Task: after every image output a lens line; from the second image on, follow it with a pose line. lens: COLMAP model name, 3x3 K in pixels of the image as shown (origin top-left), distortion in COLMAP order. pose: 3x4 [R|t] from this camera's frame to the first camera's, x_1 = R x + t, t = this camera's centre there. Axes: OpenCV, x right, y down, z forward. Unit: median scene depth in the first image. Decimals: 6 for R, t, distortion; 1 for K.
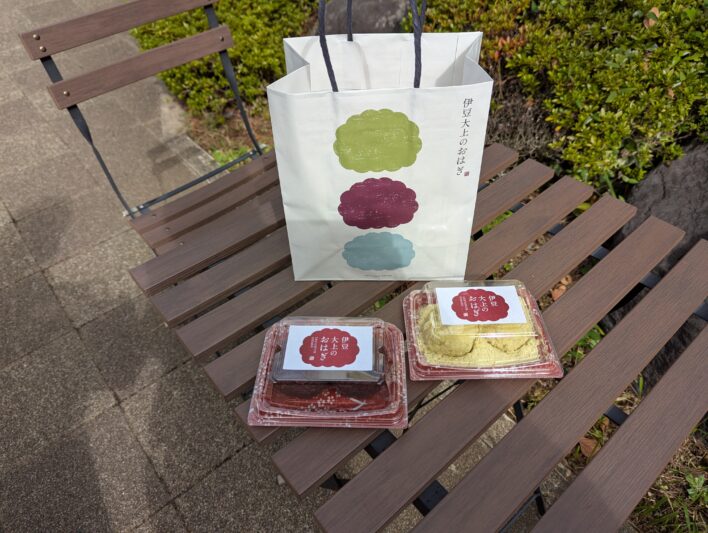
lens RADIAL K [[501.7, 0, 353.7], [0, 501.7, 260.1], [0, 0, 1]] dist [0.021095, -0.029010]
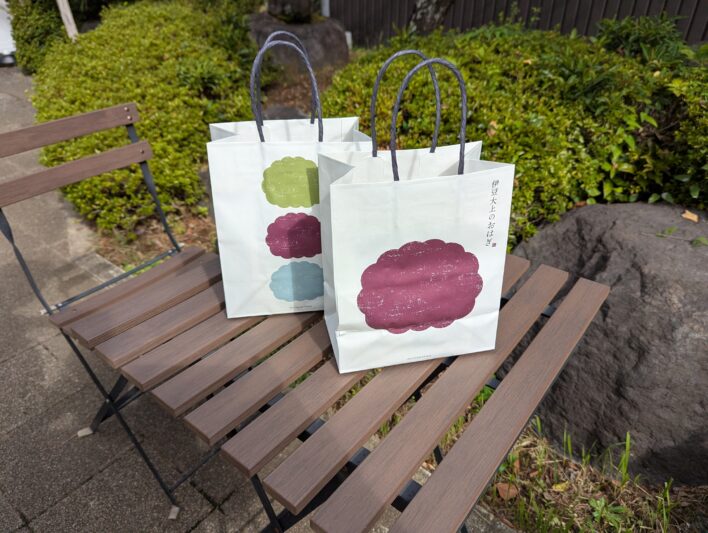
lens RADIAL K [[501.7, 0, 358.8], [0, 501.7, 264.7], [0, 0, 1]] dist [0.021095, -0.029010]
pose [[0.979207, -0.066028, 0.191820, -0.013785], [0.108739, 0.969074, -0.221519, 0.074773], [-0.171261, 0.237771, 0.956104, -0.070458]]
